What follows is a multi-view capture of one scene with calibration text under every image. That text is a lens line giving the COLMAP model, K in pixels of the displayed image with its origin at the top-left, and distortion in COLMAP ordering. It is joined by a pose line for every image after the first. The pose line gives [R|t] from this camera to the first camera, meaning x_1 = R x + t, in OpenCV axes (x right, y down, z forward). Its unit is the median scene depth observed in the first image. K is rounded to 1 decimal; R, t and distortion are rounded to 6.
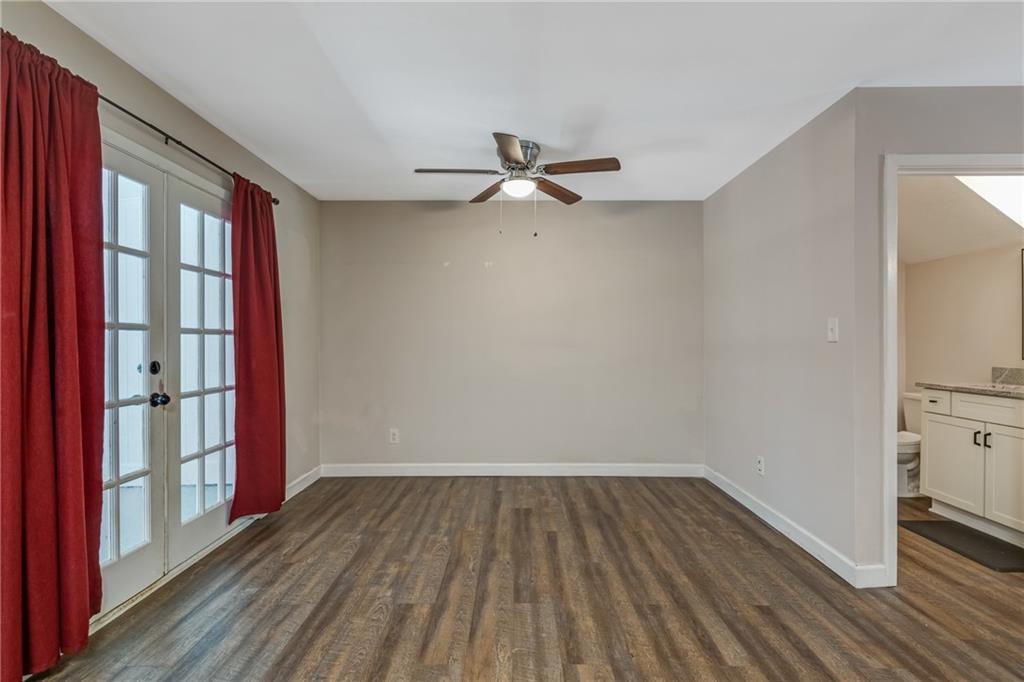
lens RADIAL K [[469.4, 0, 512.0], [0, 469.4, 341.0], [0, 0, 1]] dist [0.000370, 0.000051]
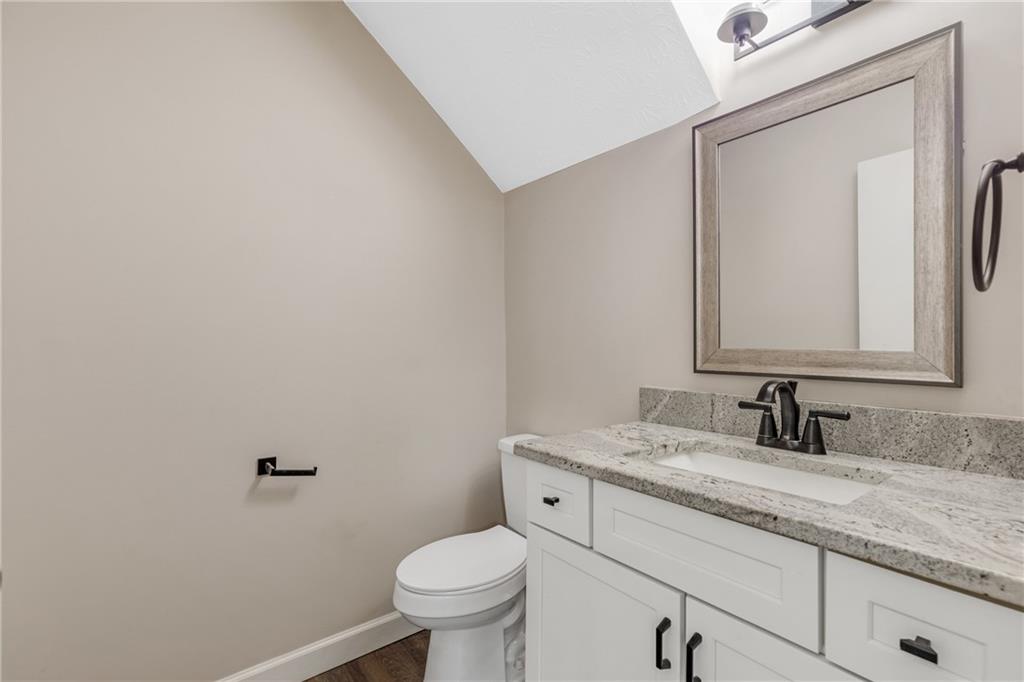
lens RADIAL K [[469.4, 0, 512.0], [0, 469.4, 341.0], [0, 0, 1]] dist [0.000370, 0.000051]
pose [[0.781045, -0.001966, 0.624472, 0.639943], [0.003141, 0.999995, -0.000779, 0.008415], [-0.624467, 0.002570, 0.781047, 0.726902]]
